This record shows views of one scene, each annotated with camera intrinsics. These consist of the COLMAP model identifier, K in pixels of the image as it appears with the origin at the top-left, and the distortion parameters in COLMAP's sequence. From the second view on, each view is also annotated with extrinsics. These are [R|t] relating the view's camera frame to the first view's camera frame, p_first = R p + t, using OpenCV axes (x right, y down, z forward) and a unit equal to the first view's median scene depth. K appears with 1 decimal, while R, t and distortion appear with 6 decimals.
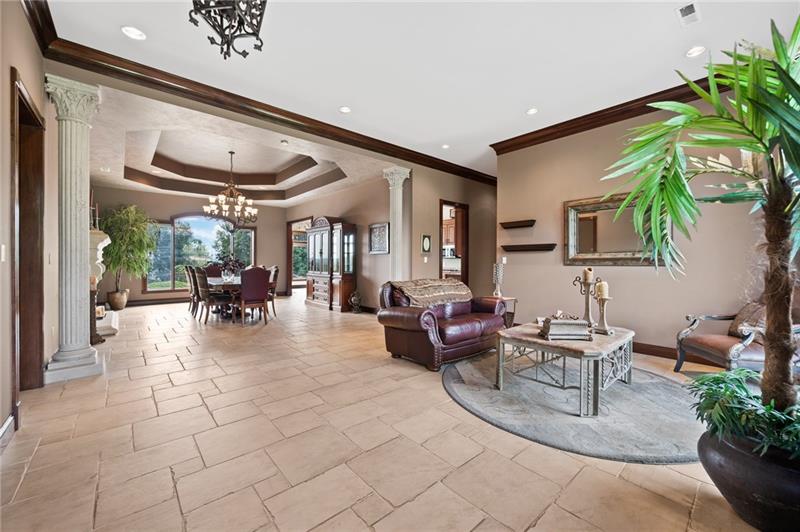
lens RADIAL K [[329.2, 0, 399.2], [0, 329.2, 263.6], [0, 0, 1]] dist [-0.001091, -0.000227]
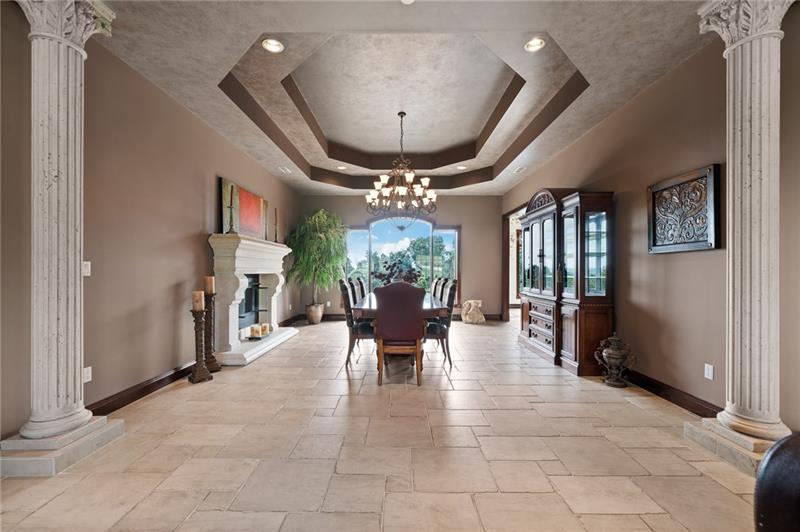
lens RADIAL K [[329.2, 0, 404.4], [0, 329.2, 271.0], [0, 0, 1]] dist [-0.001091, -0.000227]
pose [[0.751418, -0.004661, -0.659810, -0.046990], [-0.002071, 0.999953, -0.009422, -0.001340], [0.659824, 0.008447, 0.751373, 0.453609]]
